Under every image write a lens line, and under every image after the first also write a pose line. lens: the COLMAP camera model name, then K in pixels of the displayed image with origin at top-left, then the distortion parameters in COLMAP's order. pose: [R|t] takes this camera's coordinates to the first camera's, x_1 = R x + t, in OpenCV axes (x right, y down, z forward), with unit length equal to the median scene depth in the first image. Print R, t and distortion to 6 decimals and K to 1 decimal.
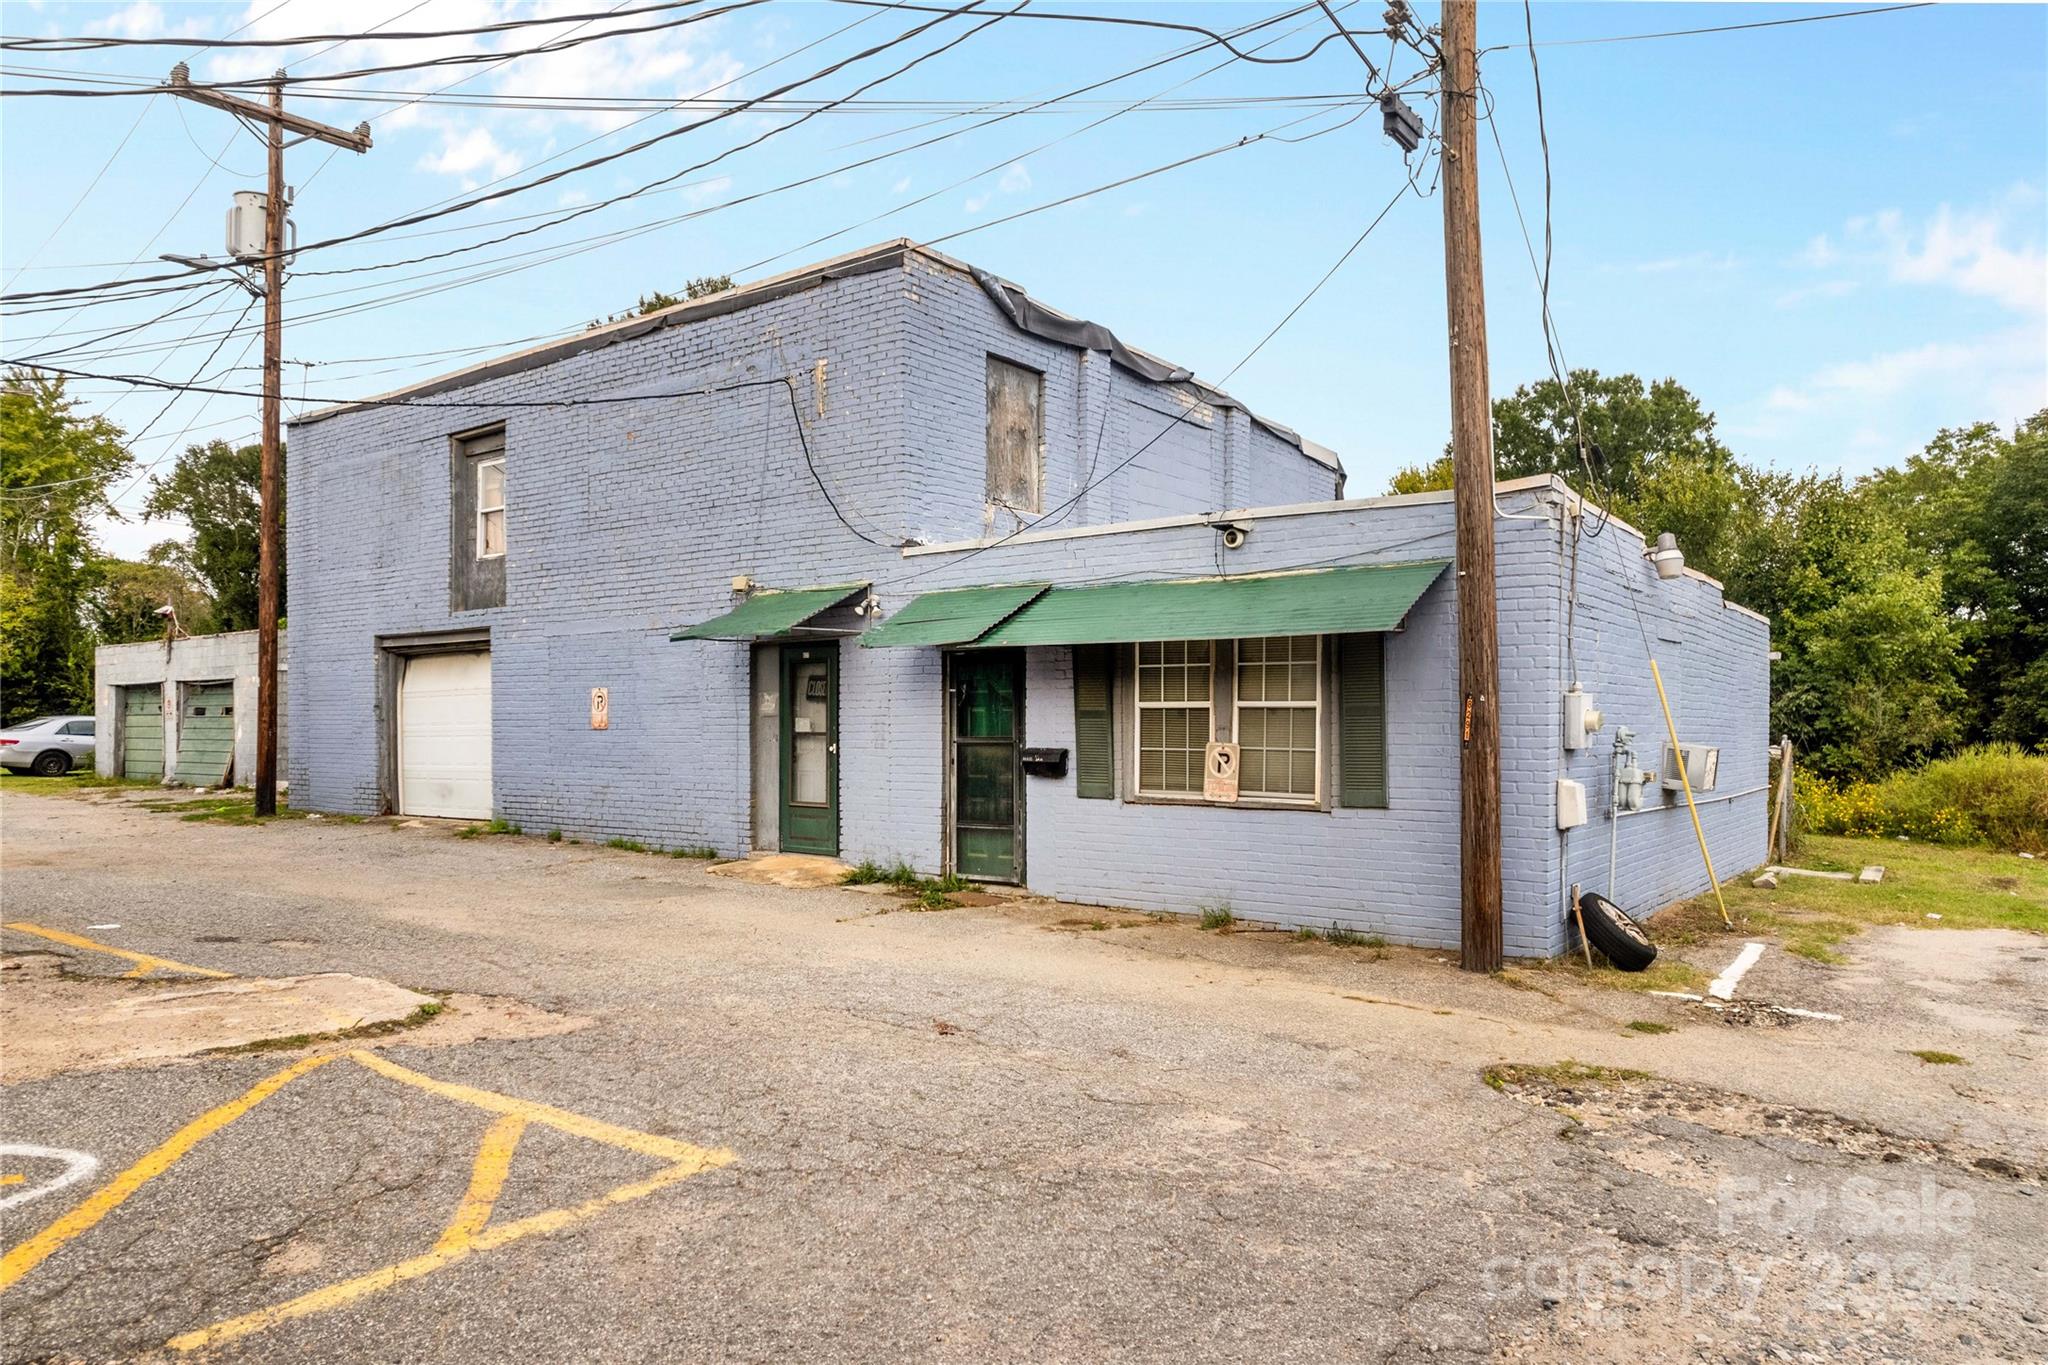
lens RADIAL K [[1363.5, 0, 1096.4], [0, 1363.5, 693.7], [0, 0, 1]] dist [-0.044321, 0.053773]
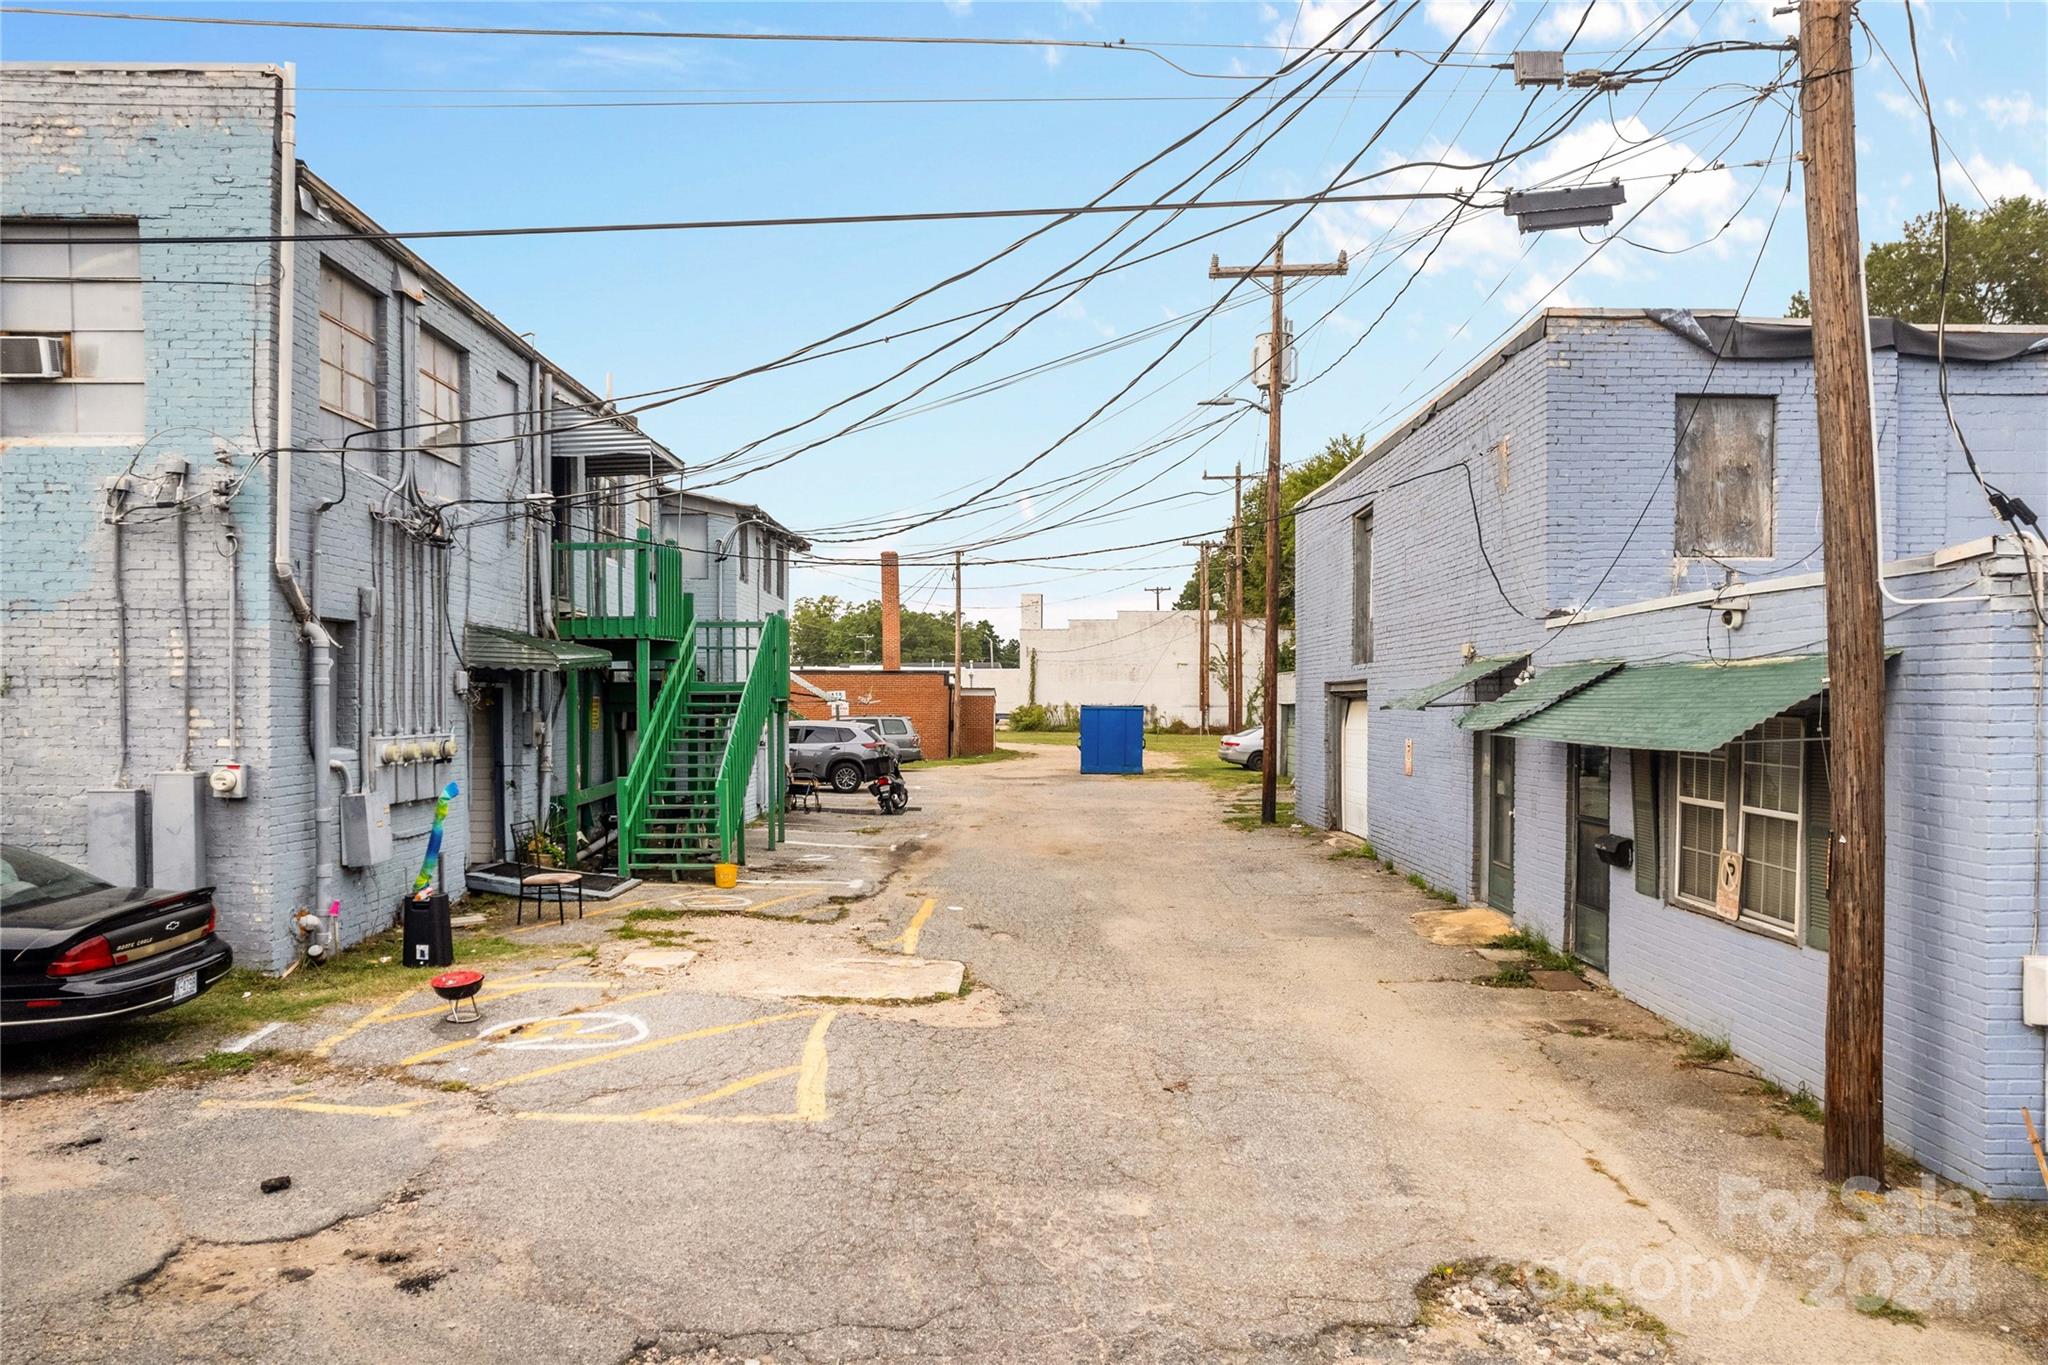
lens RADIAL K [[1385.0, 0, 1024.0], [0, 1385.0, 682.5], [0, 0, 1]] dist [-0.067552, 0.056581]
pose [[0.555288, -0.007914, -0.831621, 0.570235], [0.017863, 0.999838, 0.002412, -0.082558], [0.831467, -0.016195, 0.555339, 0.137503]]
